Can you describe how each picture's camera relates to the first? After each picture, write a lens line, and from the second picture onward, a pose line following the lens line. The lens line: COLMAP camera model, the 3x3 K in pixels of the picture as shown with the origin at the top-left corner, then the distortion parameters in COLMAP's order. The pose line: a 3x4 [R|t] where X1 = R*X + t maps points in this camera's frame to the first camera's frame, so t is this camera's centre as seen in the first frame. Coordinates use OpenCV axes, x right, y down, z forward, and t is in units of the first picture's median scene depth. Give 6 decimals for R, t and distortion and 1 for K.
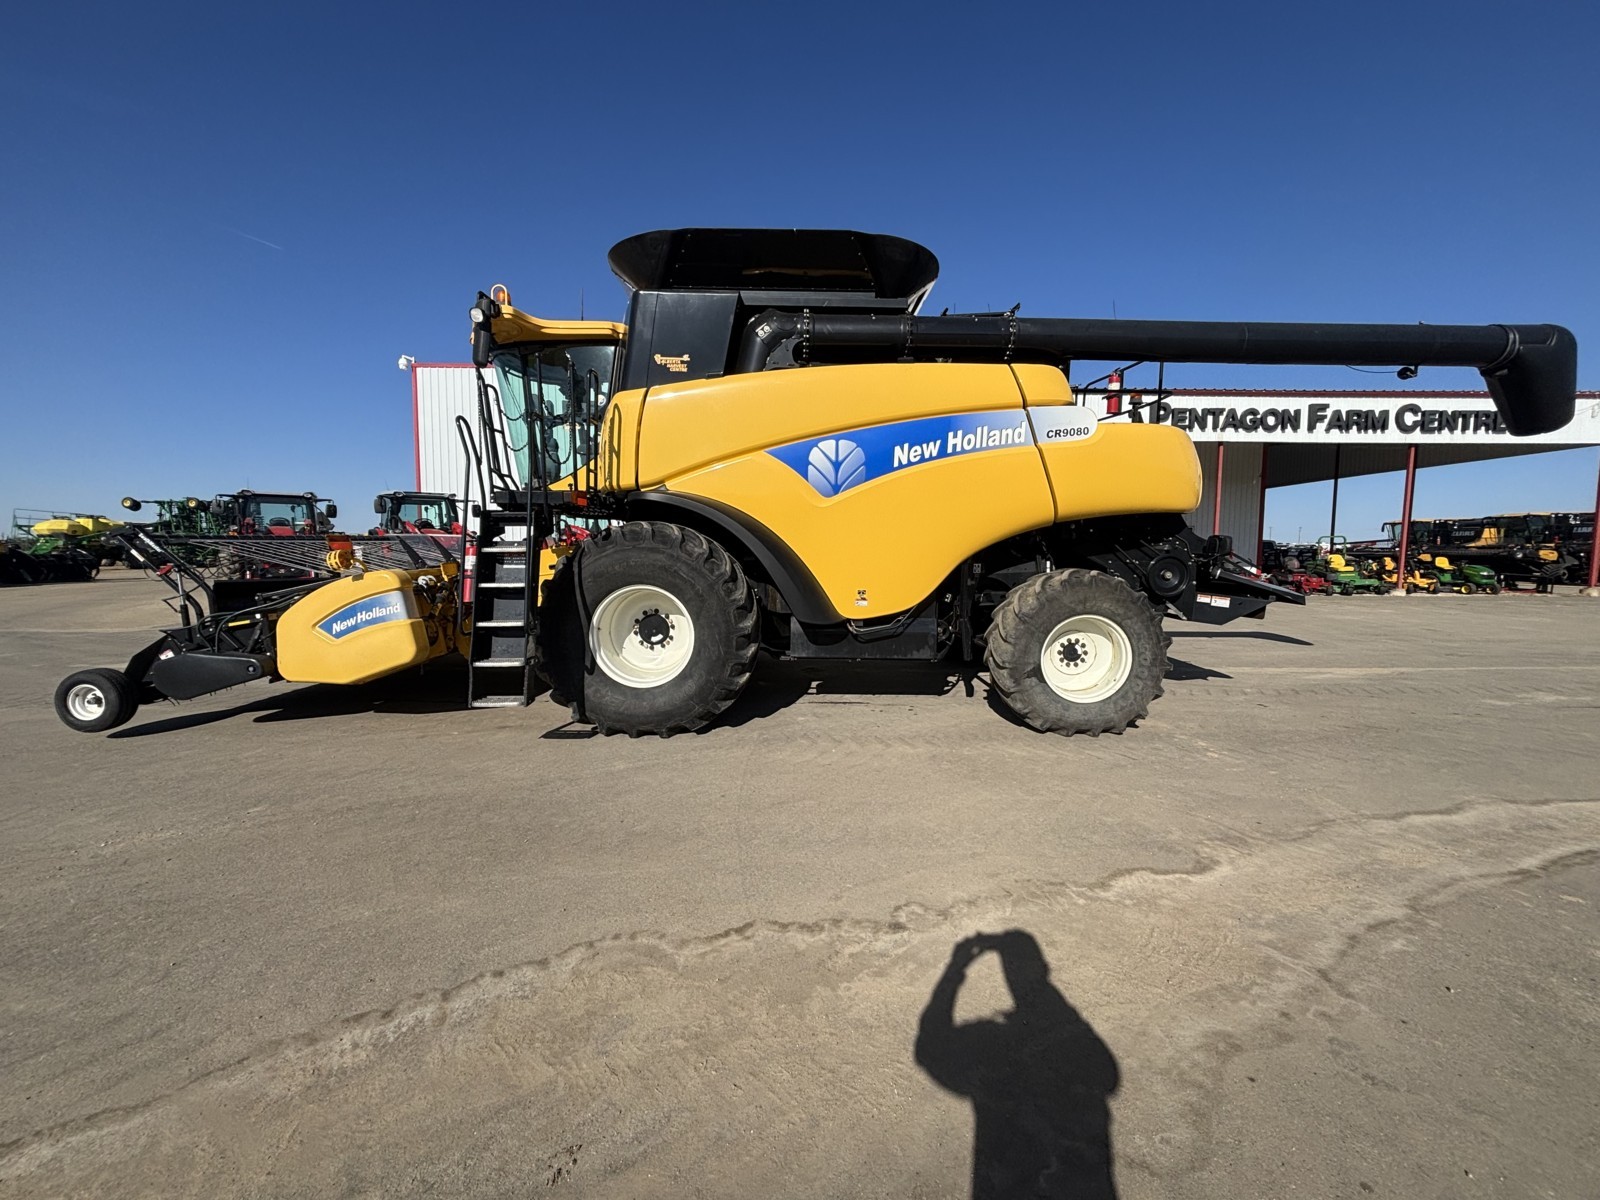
lens RADIAL K [[644.1, 0, 794.3], [0, 644.1, 597.5], [0, 0, 1]] dist [-0.004200, -0.000827]
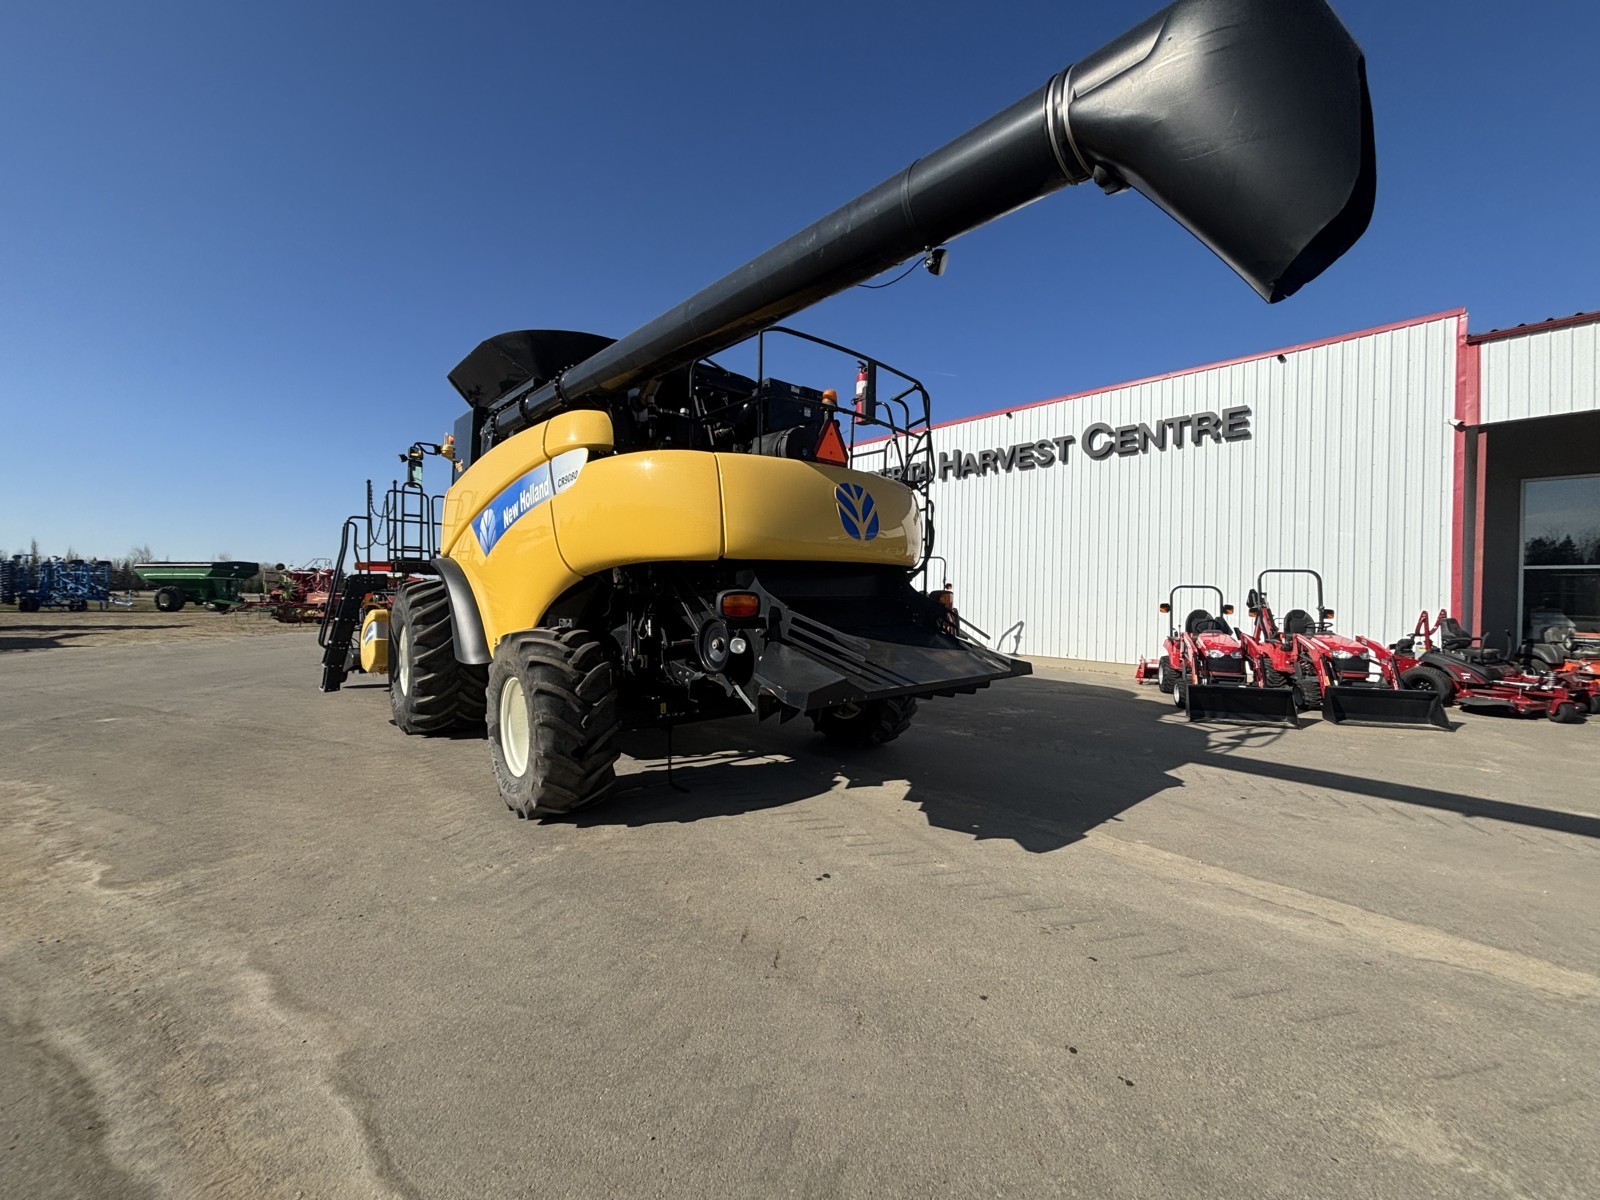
lens RADIAL K [[644.1, 0, 794.3], [0, 644.1, 597.5], [0, 0, 1]] dist [-0.004200, -0.000827]
pose [[0.661602, 0.006208, -0.749829, 1.881529], [-0.070857, 0.996009, -0.054273, -0.084856], [0.746500, 0.089038, 0.659402, 0.923181]]
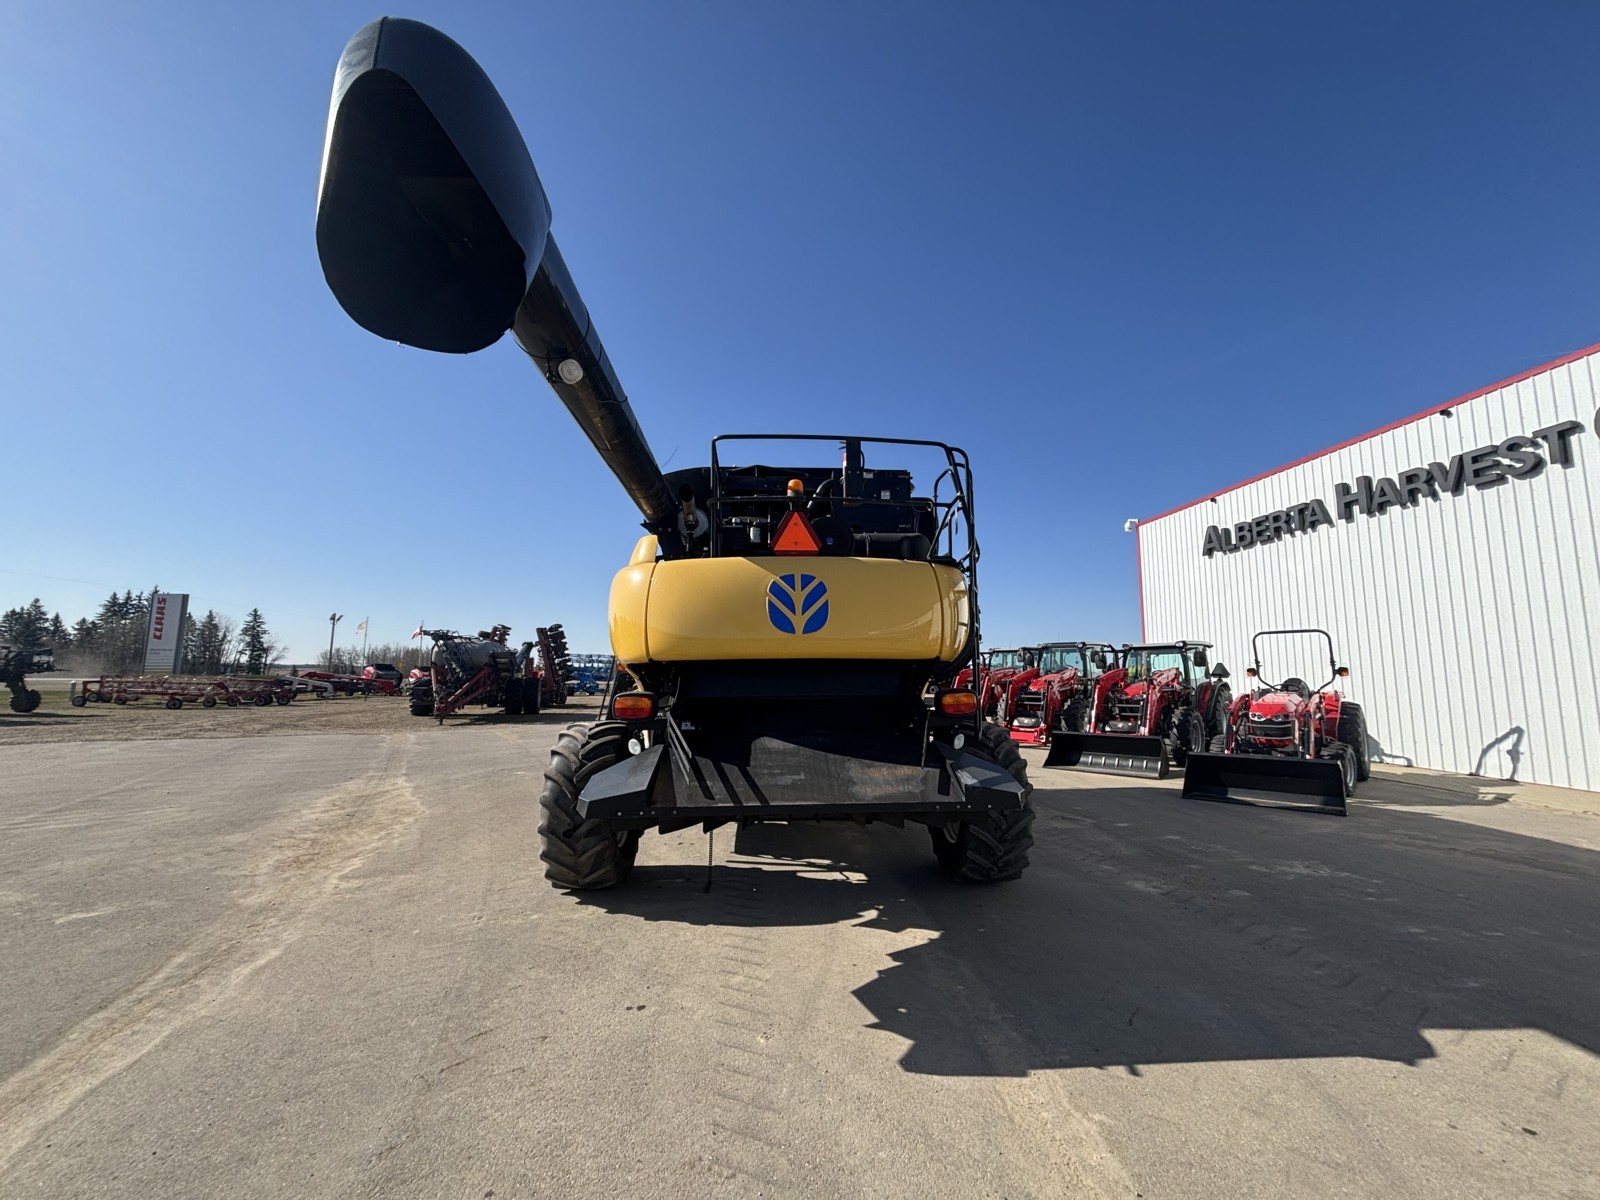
lens RADIAL K [[649.9, 0, 802.5], [0, 649.9, 587.2], [0, 0, 1]] dist [-0.014998, 0.007494]
pose [[0.059724, -0.141557, -0.988127, 2.168550], [-0.086172, 0.985467, -0.146384, -0.185492], [0.994489, 0.093891, 0.046658, 1.755797]]
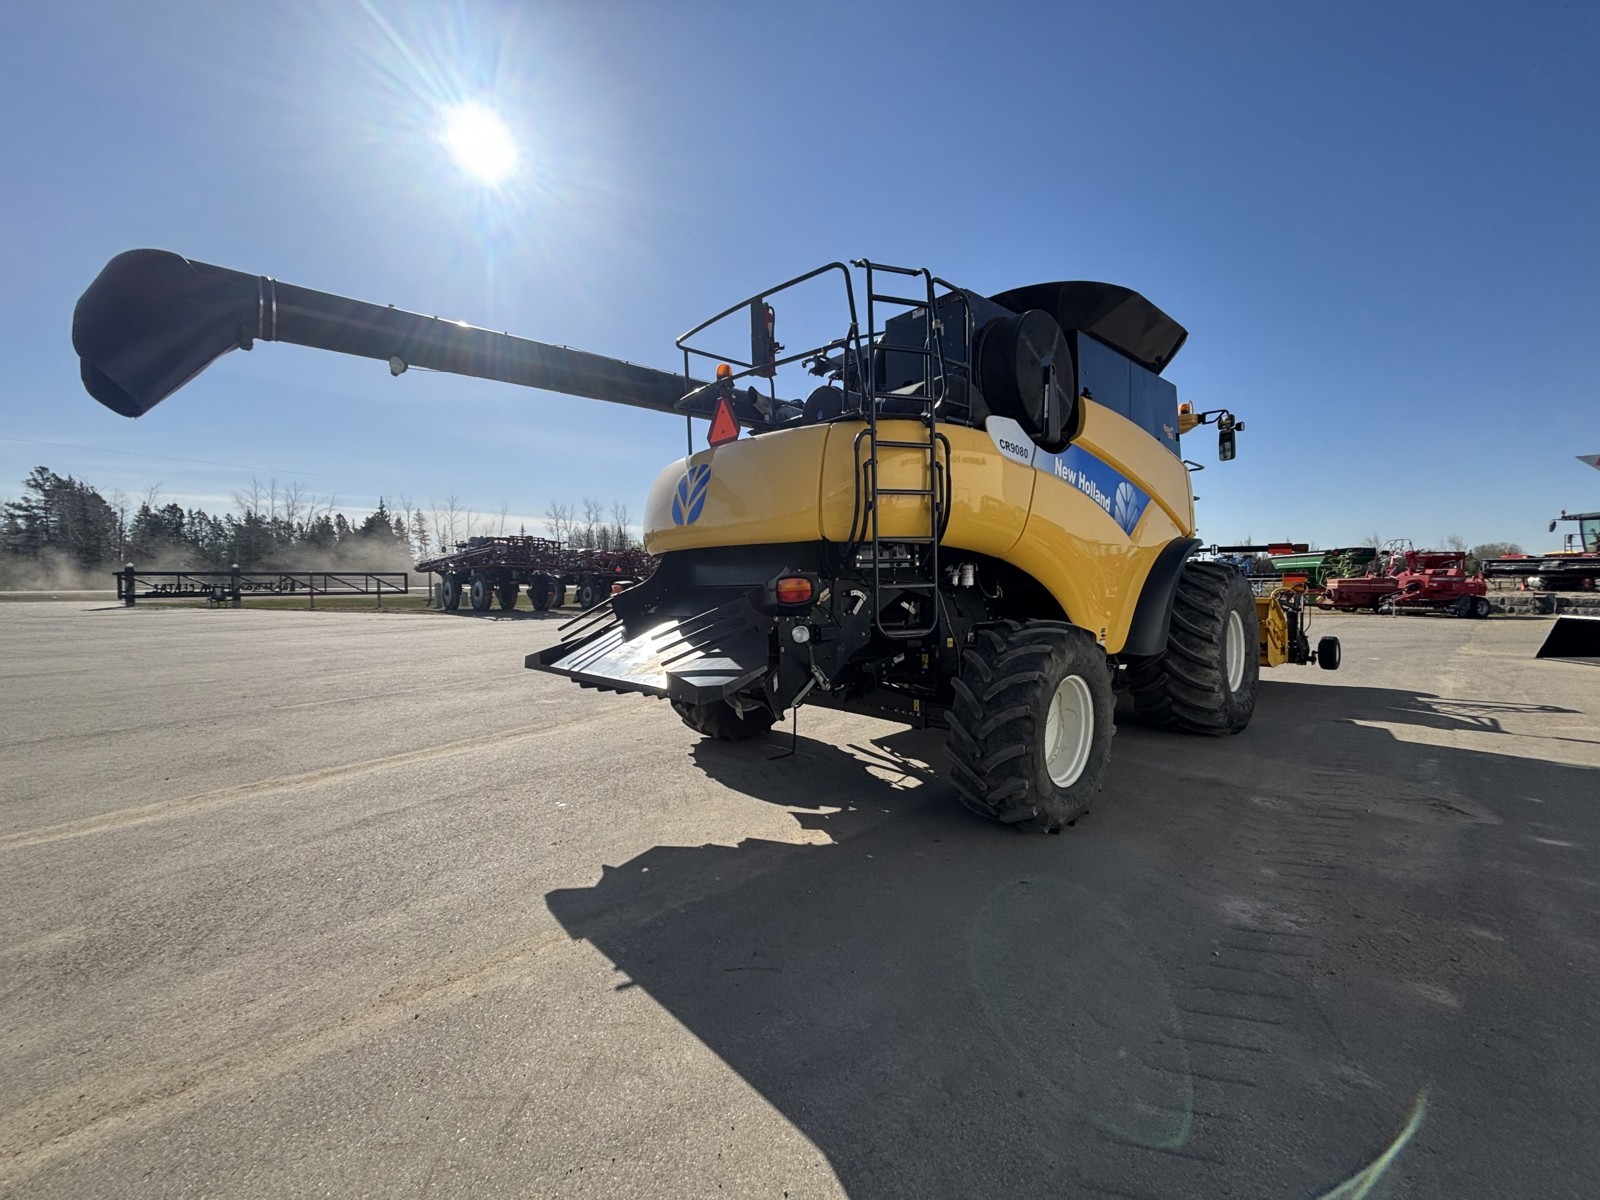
lens RADIAL K [[649.4, 0, 800.0], [0, 649.4, 600.0], [0, 0, 1]] dist [0.010892, -0.000346]
pose [[-0.737450, 0.023296, -0.675000, 1.690864], [-0.048217, 0.995039, 0.087019, -0.245990], [0.673679, 0.096719, -0.732668, 2.808358]]
